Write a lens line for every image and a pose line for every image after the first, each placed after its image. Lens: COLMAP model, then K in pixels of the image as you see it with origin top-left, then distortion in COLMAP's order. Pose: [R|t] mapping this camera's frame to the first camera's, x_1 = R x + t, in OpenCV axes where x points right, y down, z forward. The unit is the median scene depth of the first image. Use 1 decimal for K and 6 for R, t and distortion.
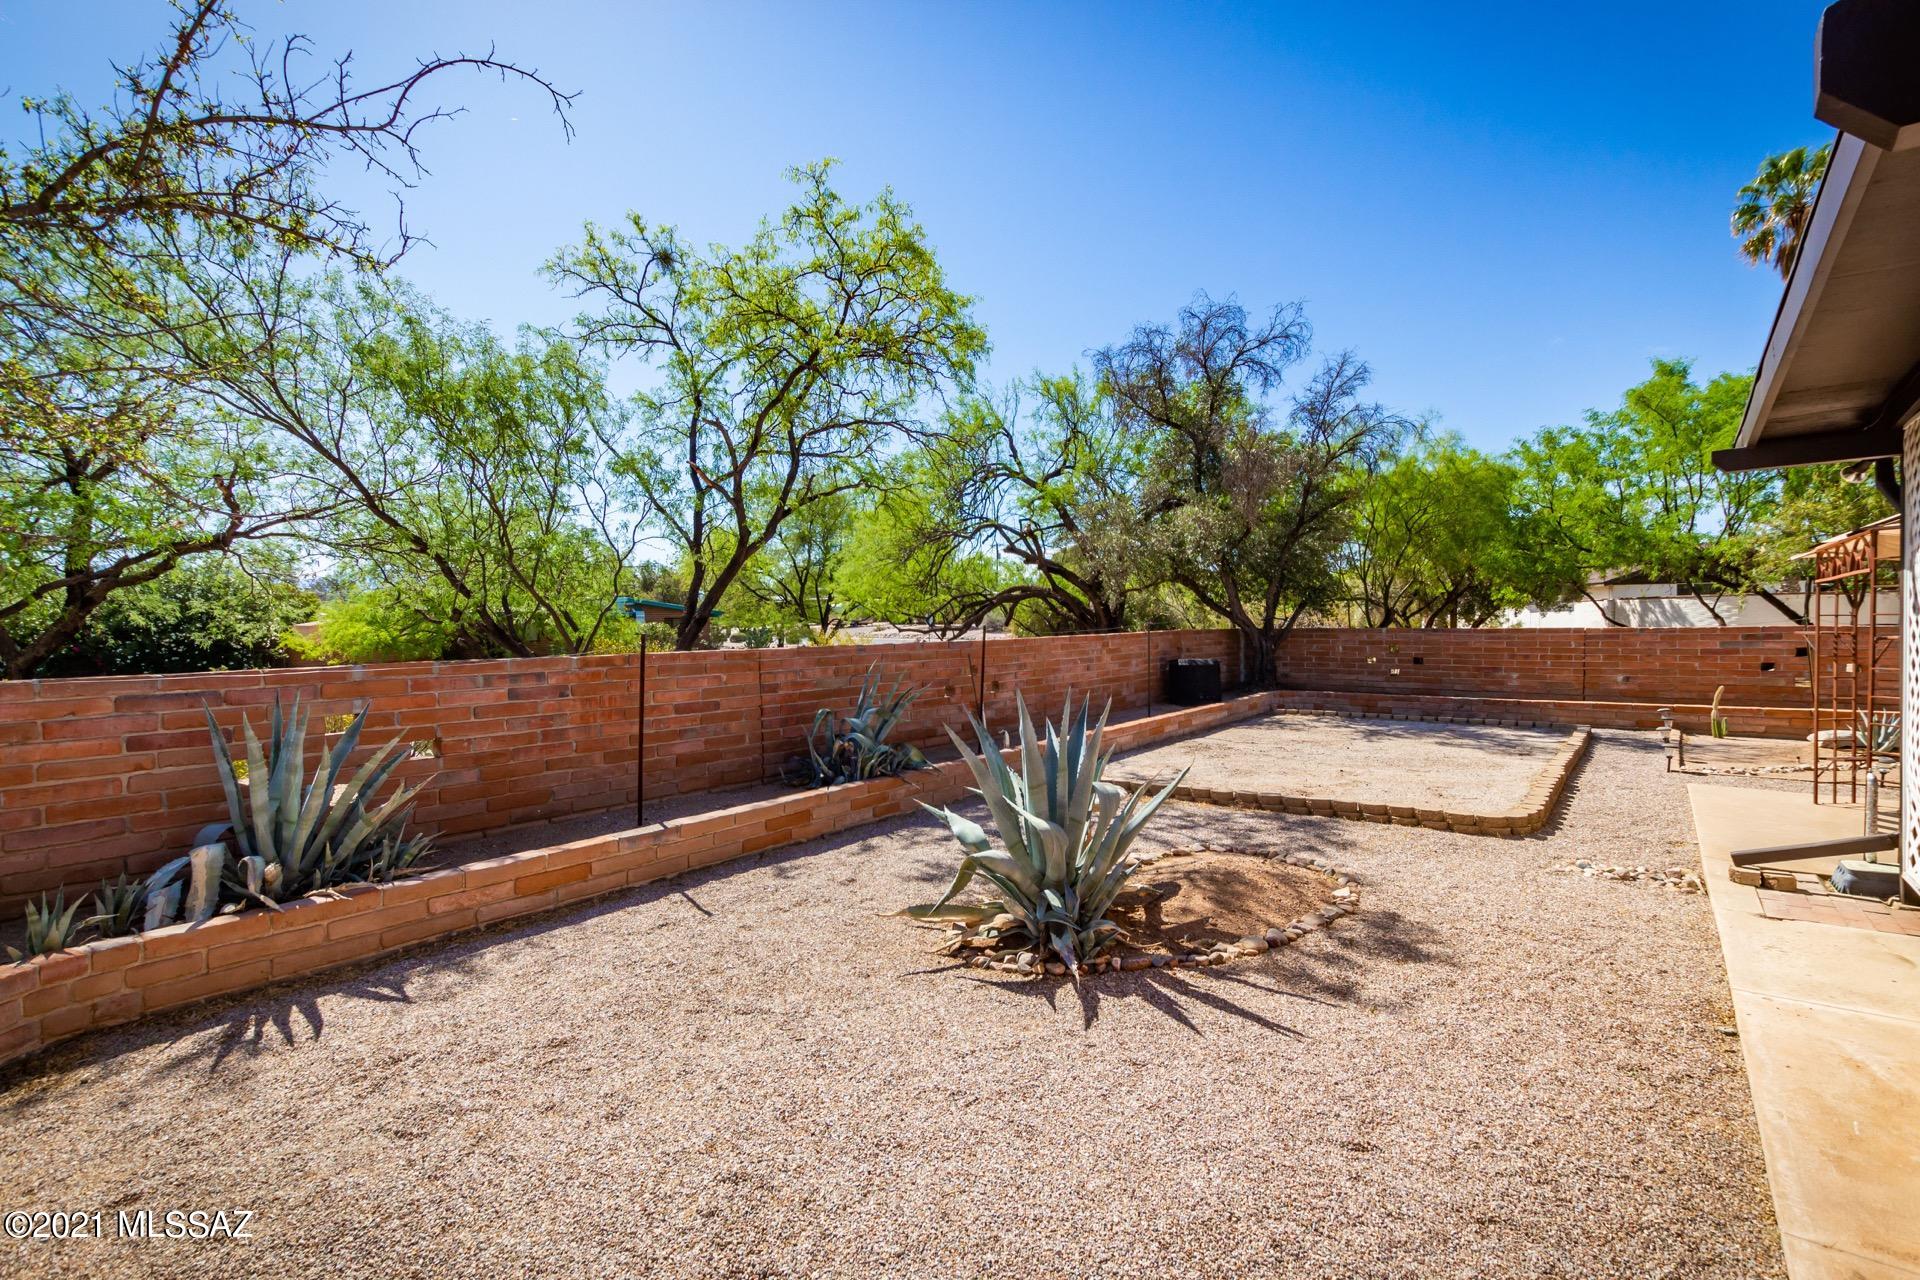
lens RADIAL K [[871.9, 0, 948.6], [0, 871.9, 639.6], [0, 0, 1]] dist [-0.000479, -0.000693]
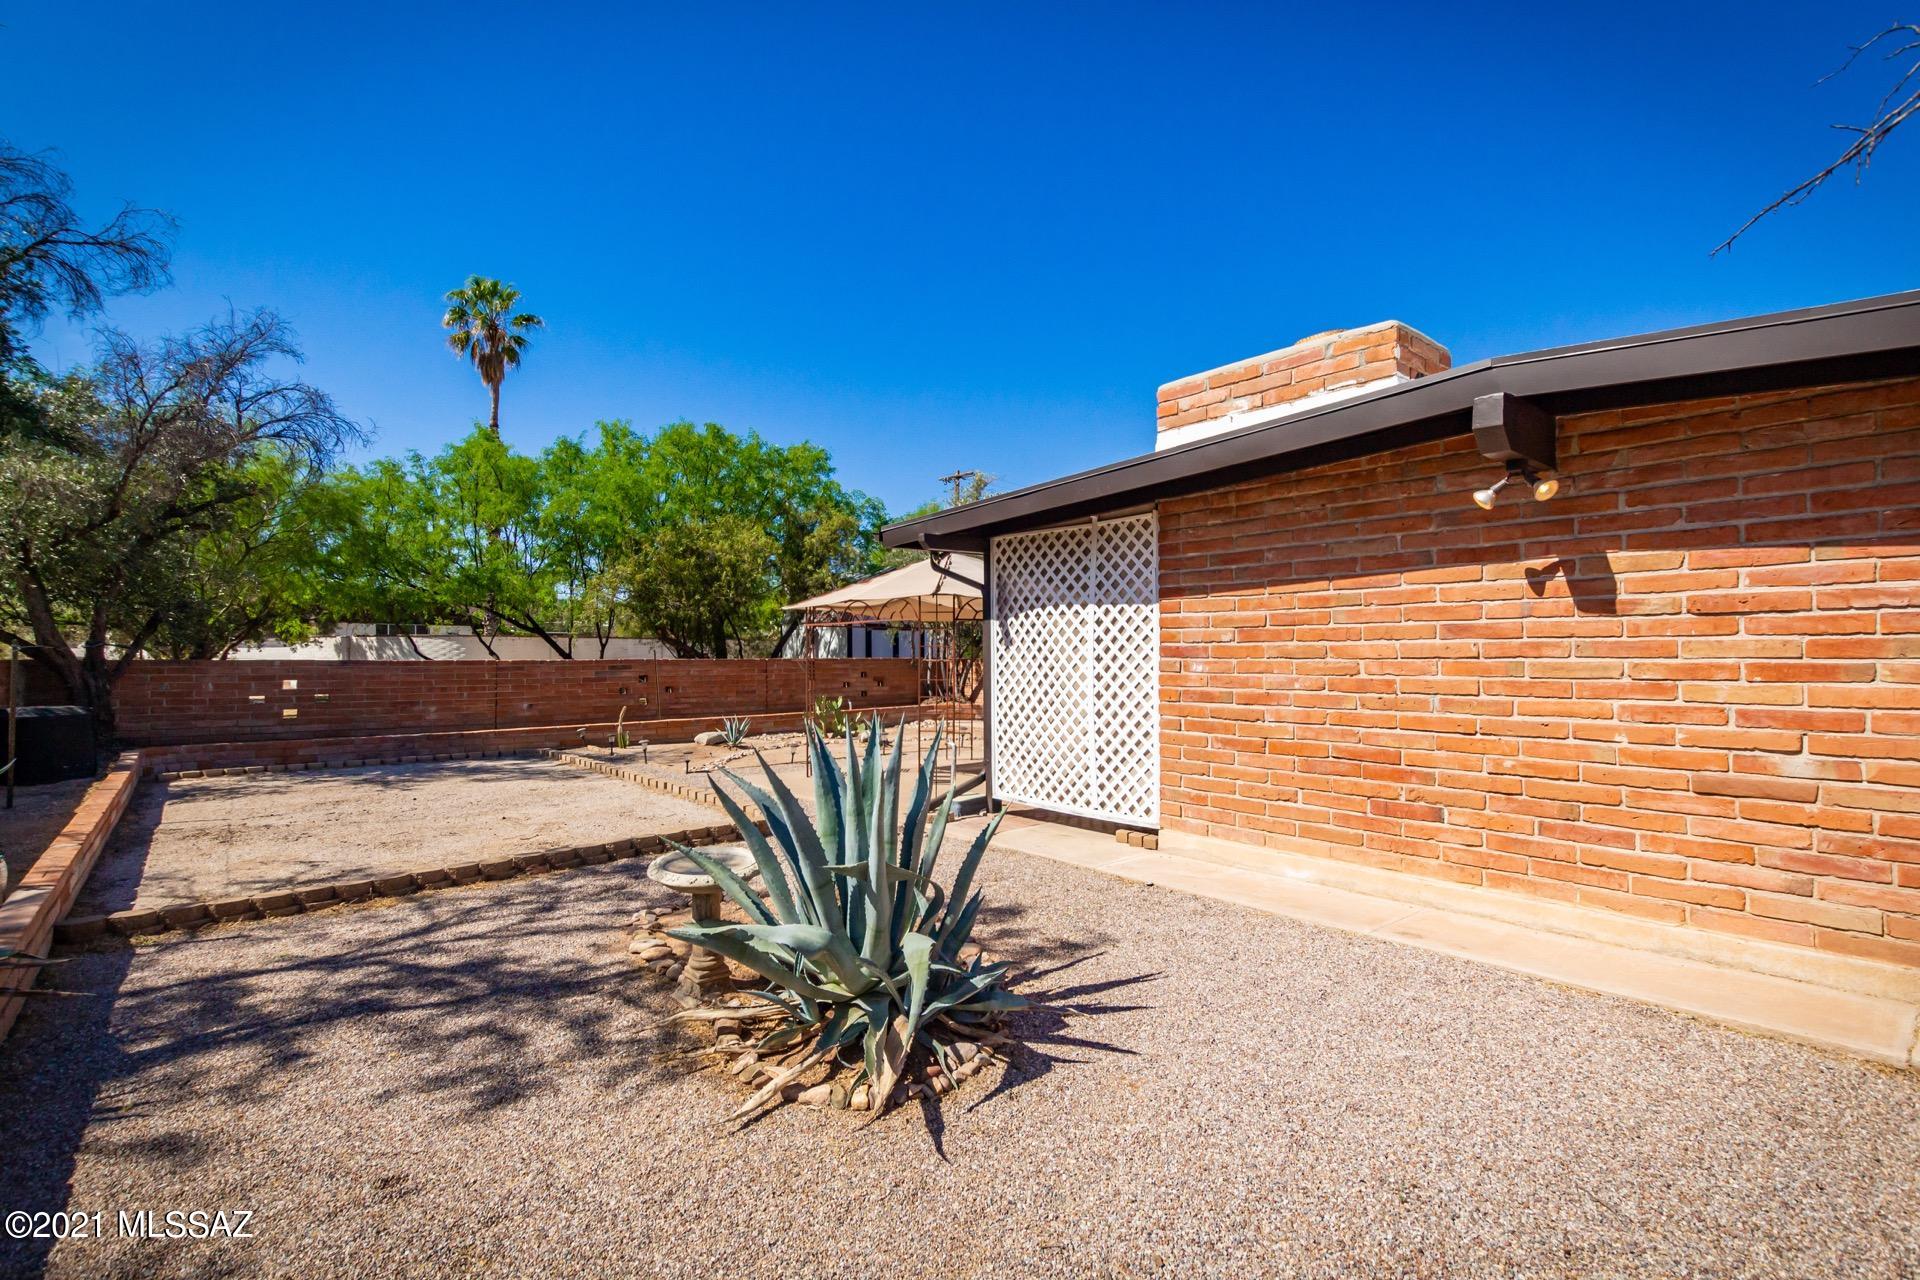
lens RADIAL K [[871.9, 0, 949.3], [0, 871.9, 642.1], [0, 0, 1]] dist [-0.000479, -0.000693]
pose [[0.185817, 0.026518, 0.982226, -0.410377], [0.015807, 0.999426, -0.029973, 0.010139], [-0.982457, 0.021096, 0.185291, 0.499581]]
